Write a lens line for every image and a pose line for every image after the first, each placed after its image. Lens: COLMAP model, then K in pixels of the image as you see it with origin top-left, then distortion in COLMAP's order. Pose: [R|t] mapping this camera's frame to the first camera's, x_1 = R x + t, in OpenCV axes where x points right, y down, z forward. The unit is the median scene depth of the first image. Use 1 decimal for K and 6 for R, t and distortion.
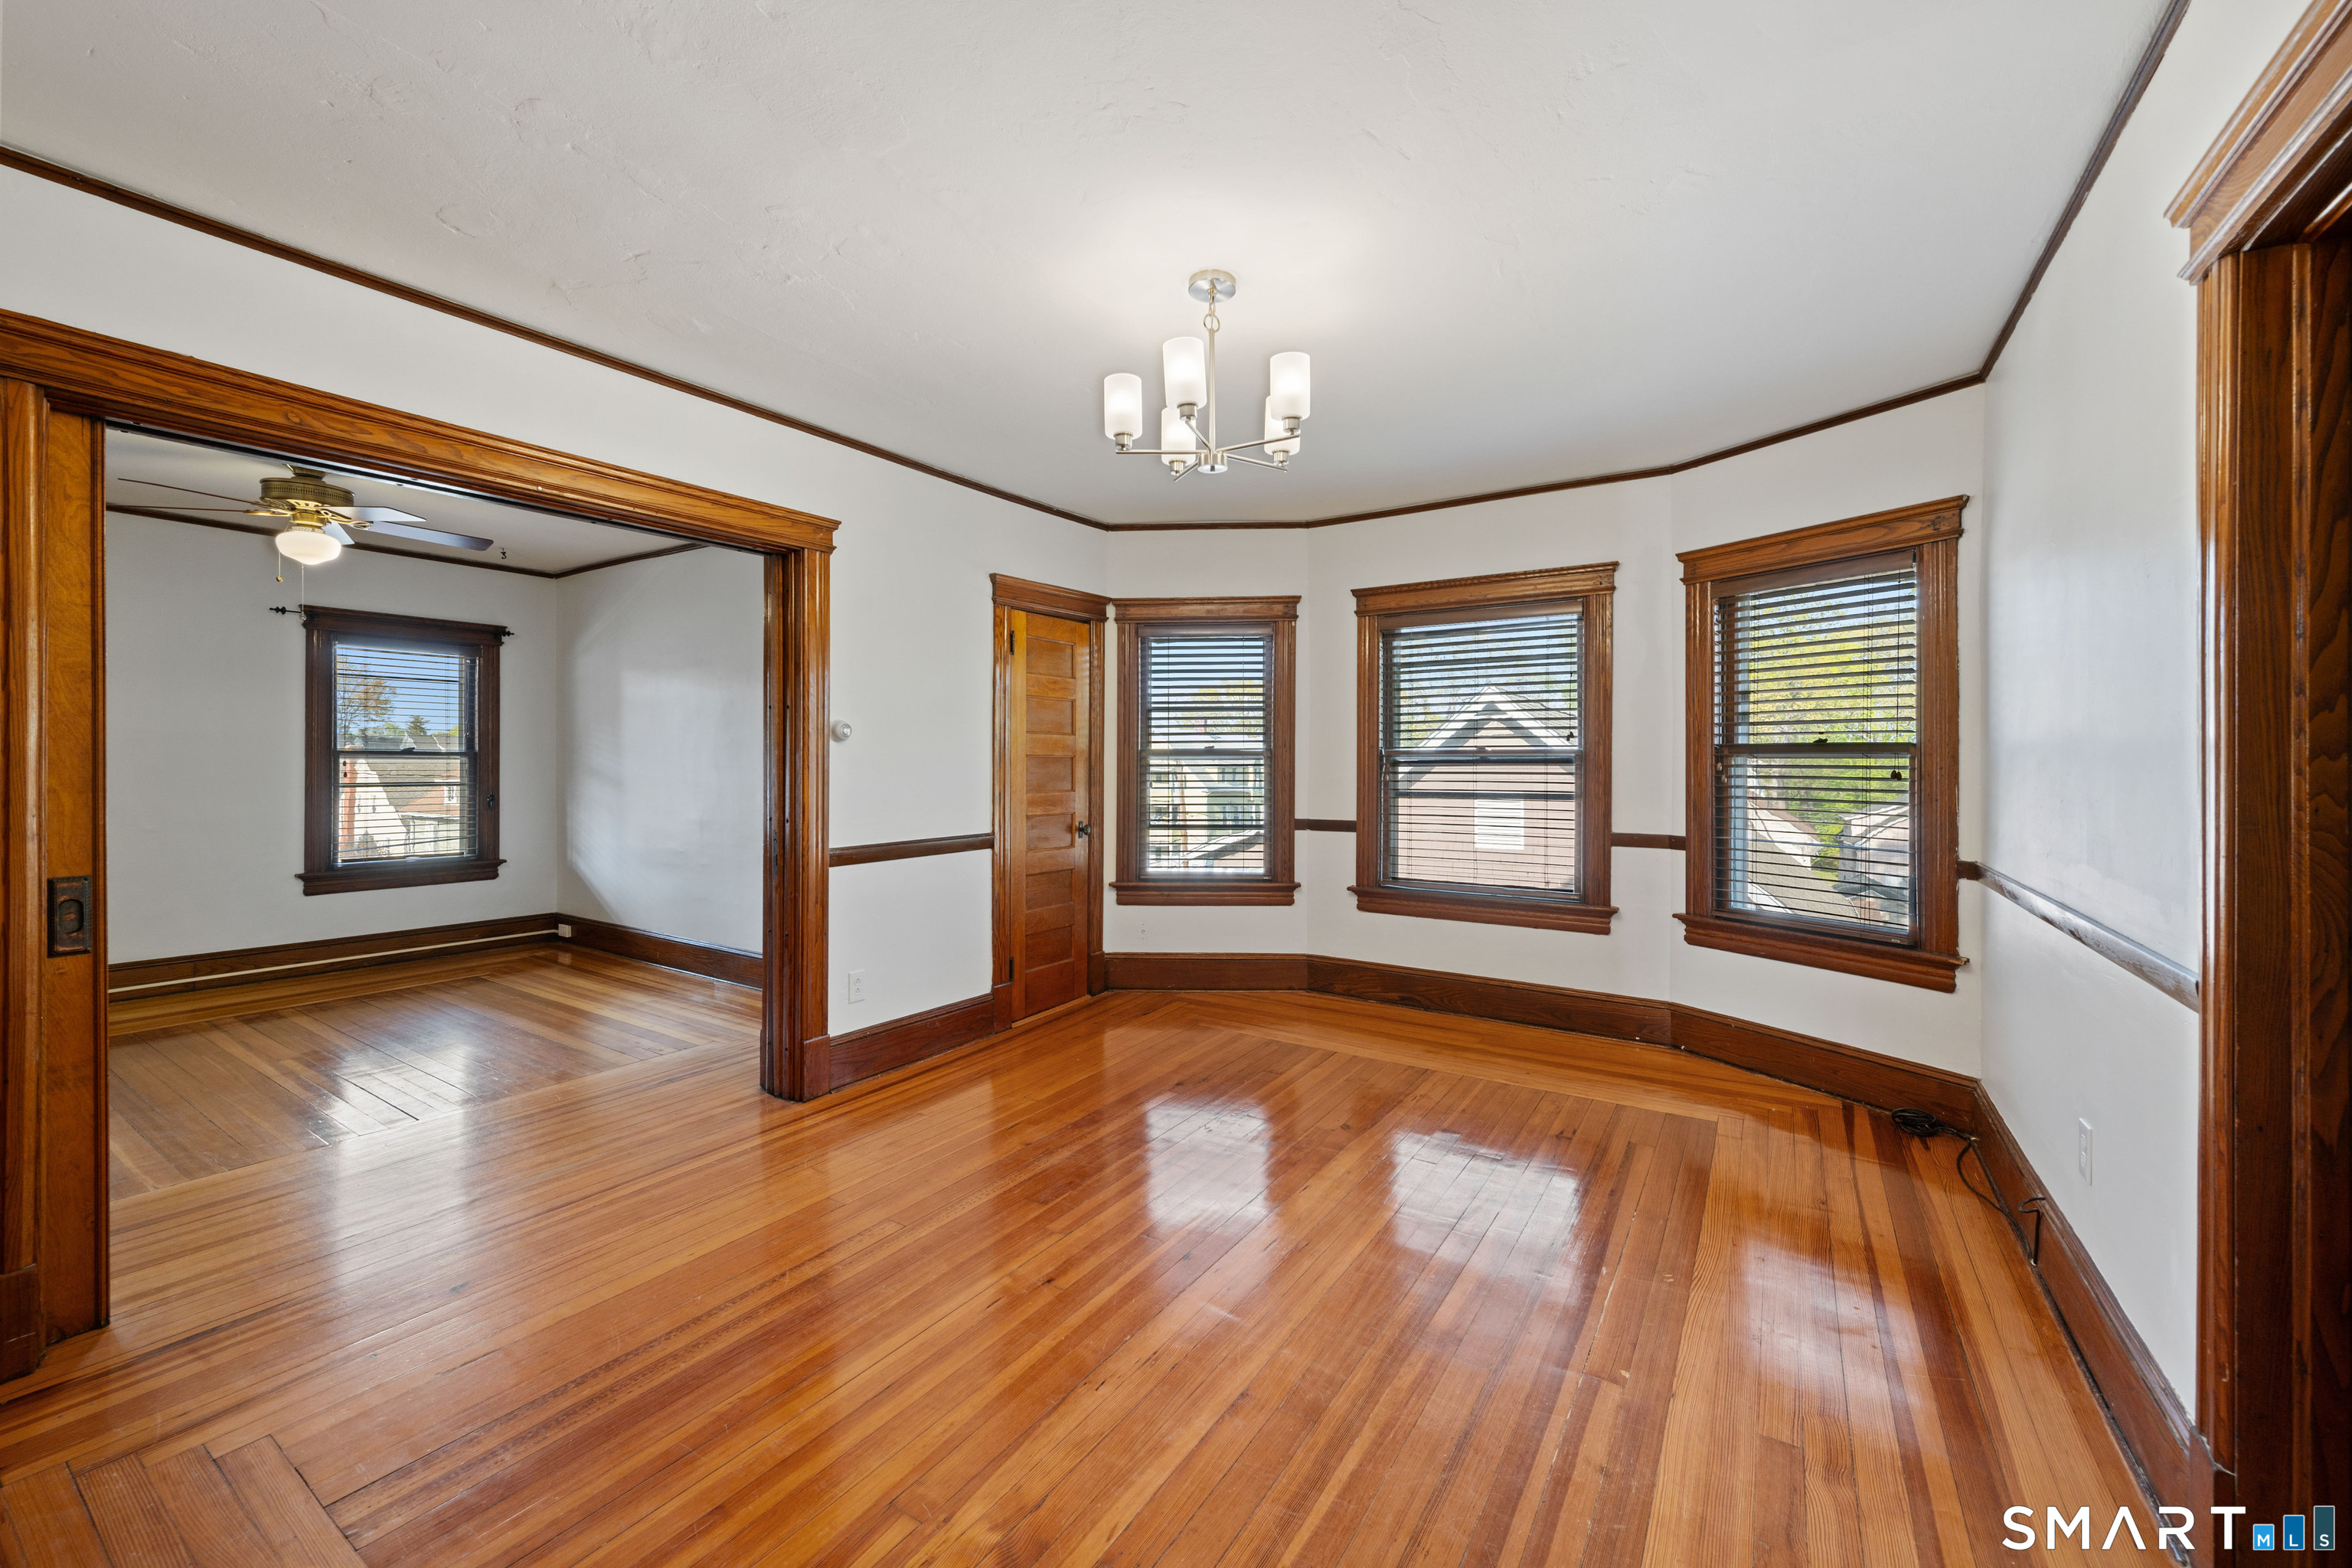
lens RADIAL K [[925.8, 0, 1174.9], [0, 925.8, 768.9], [0, 0, 1]] dist [0.001238, 0.000035]
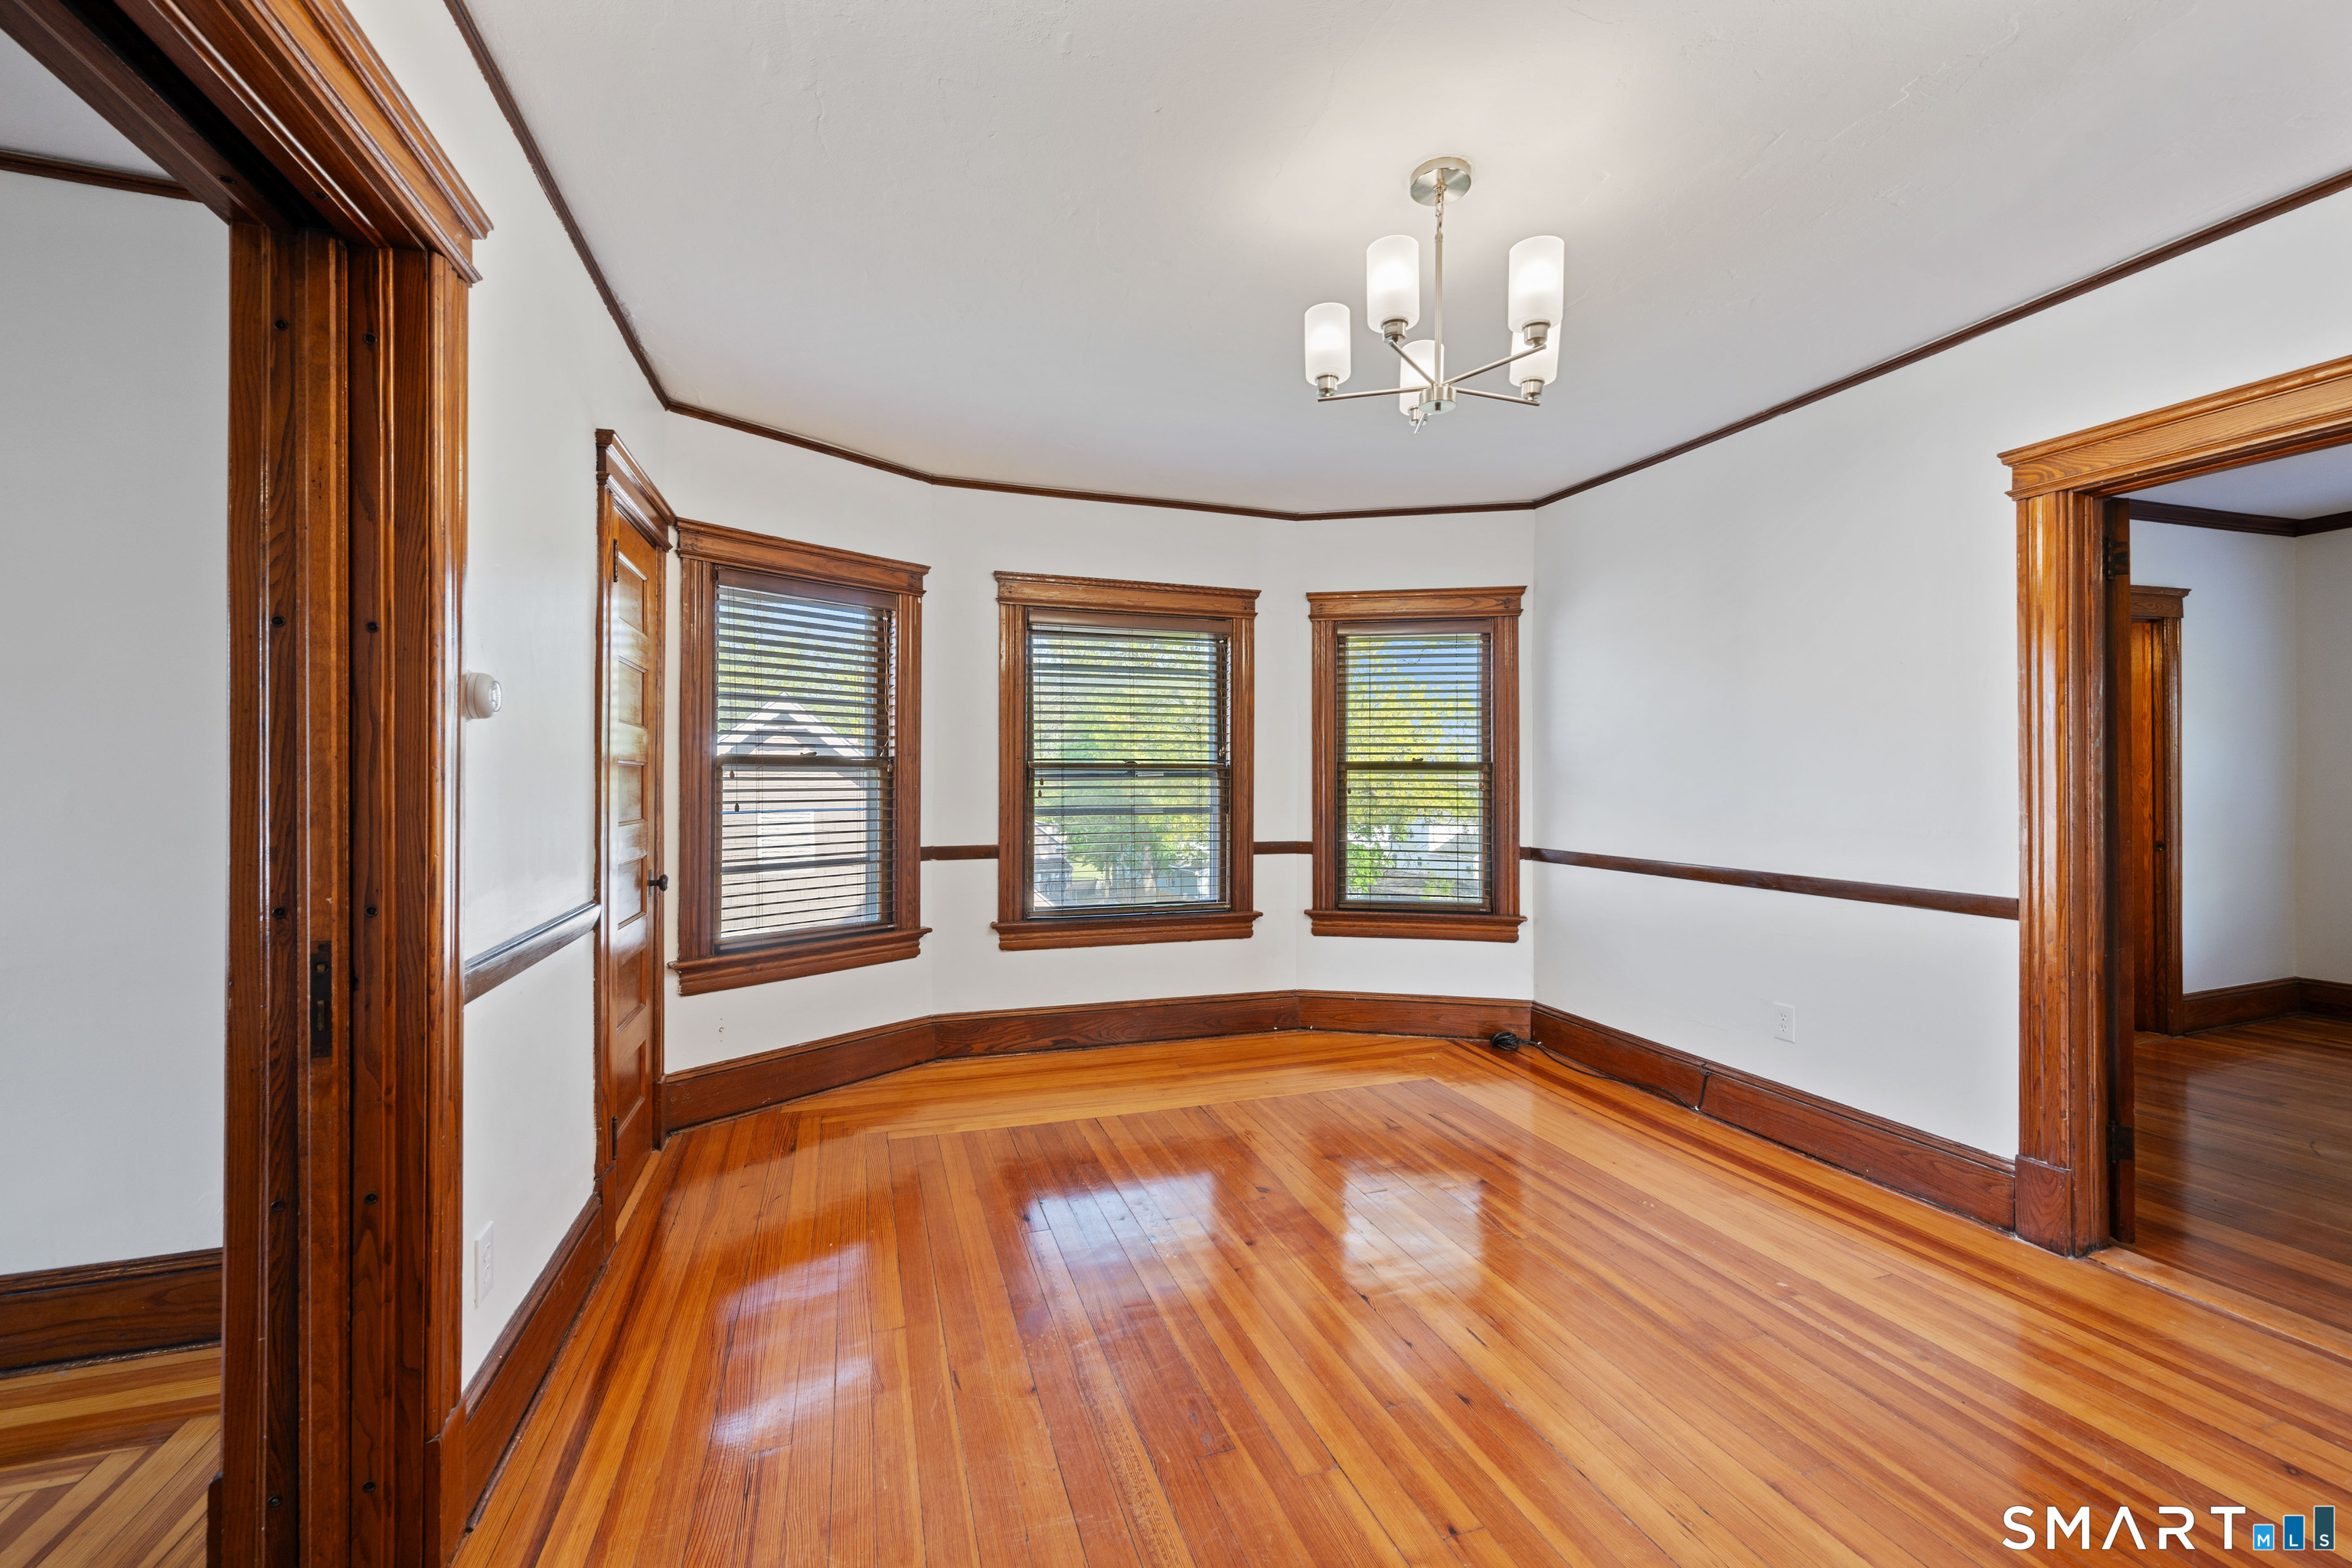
lens RADIAL K [[937.6, 0, 1176.0], [0, 937.6, 784.0], [0, 0, 1]] dist [0.003175, 0.000205]
pose [[0.615931, -0.002817, 0.787795, -0.450344], [0.004032, 0.999992, 0.000424, 0.000789], [-0.787790, 0.002915, 0.615937, 0.409844]]
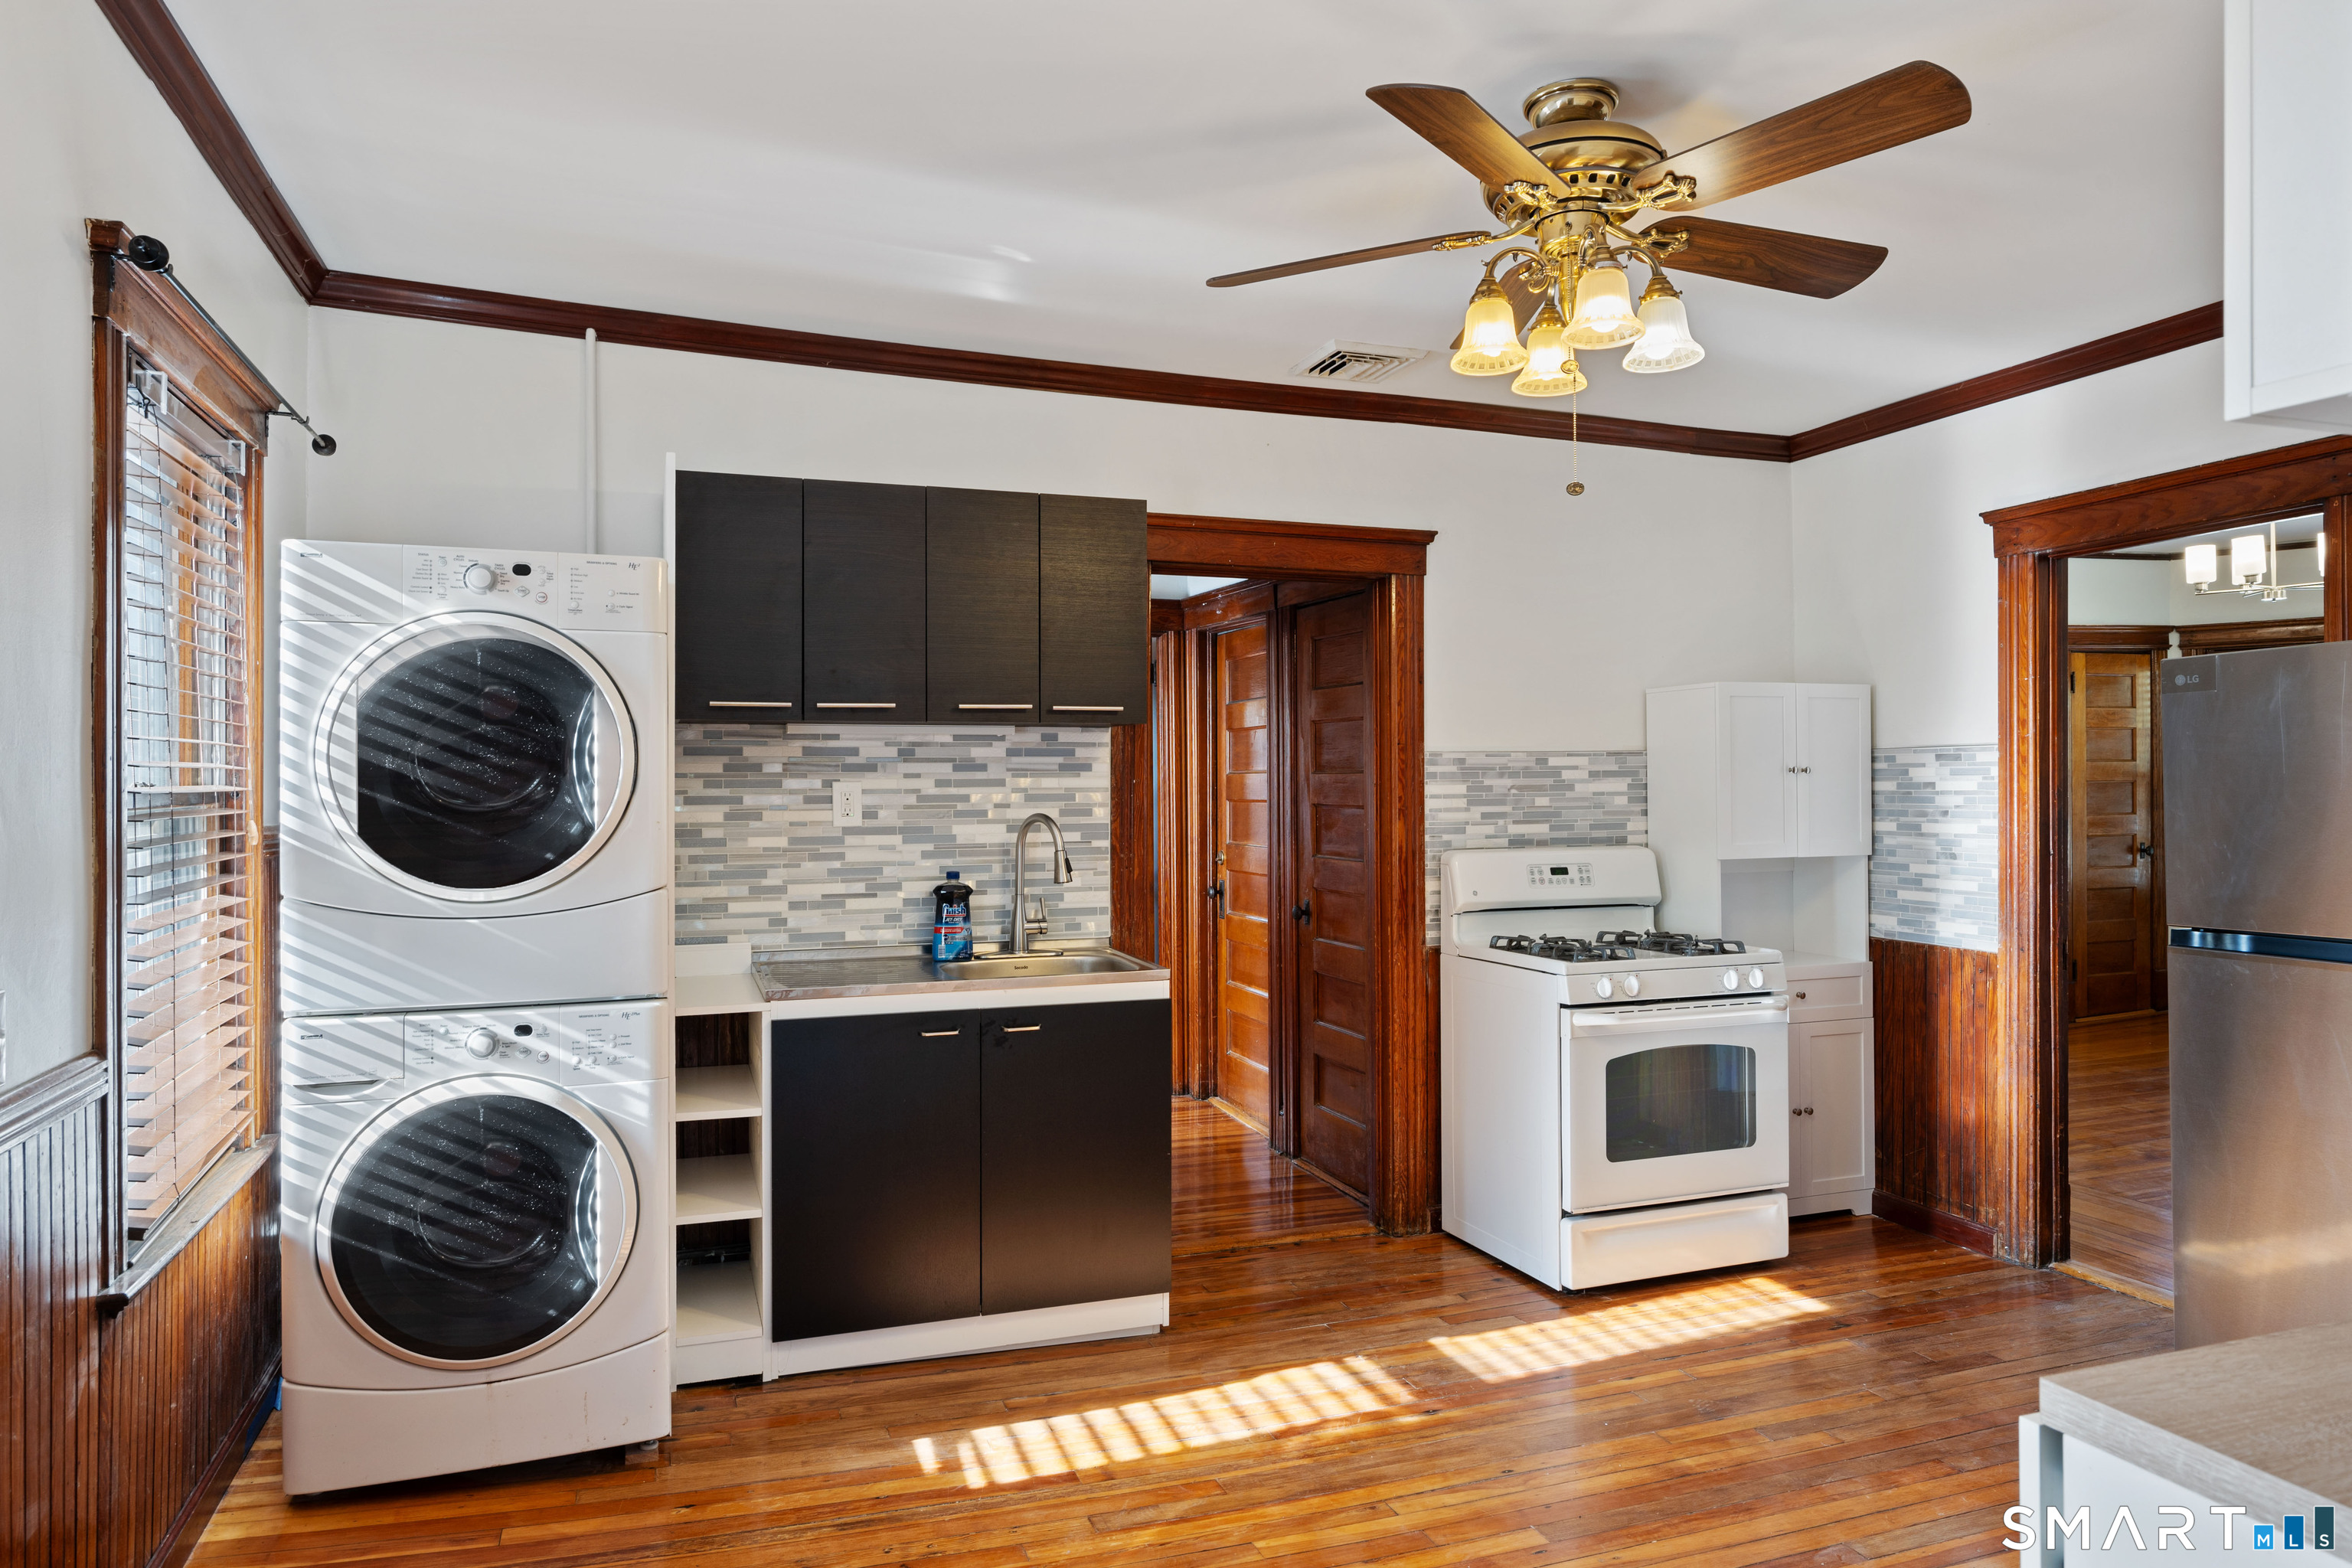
lens RADIAL K [[1473.8, 0, 1176.0], [0, 1473.8, 784.0], [0, 0, 1]] dist [0.000233, 0.000095]
pose [[0.800867, -0.007055, -0.598801, 0.026880], [0.006083, 0.999975, -0.003647, -0.012966], [0.598812, -0.000722, 0.800890, -1.187918]]
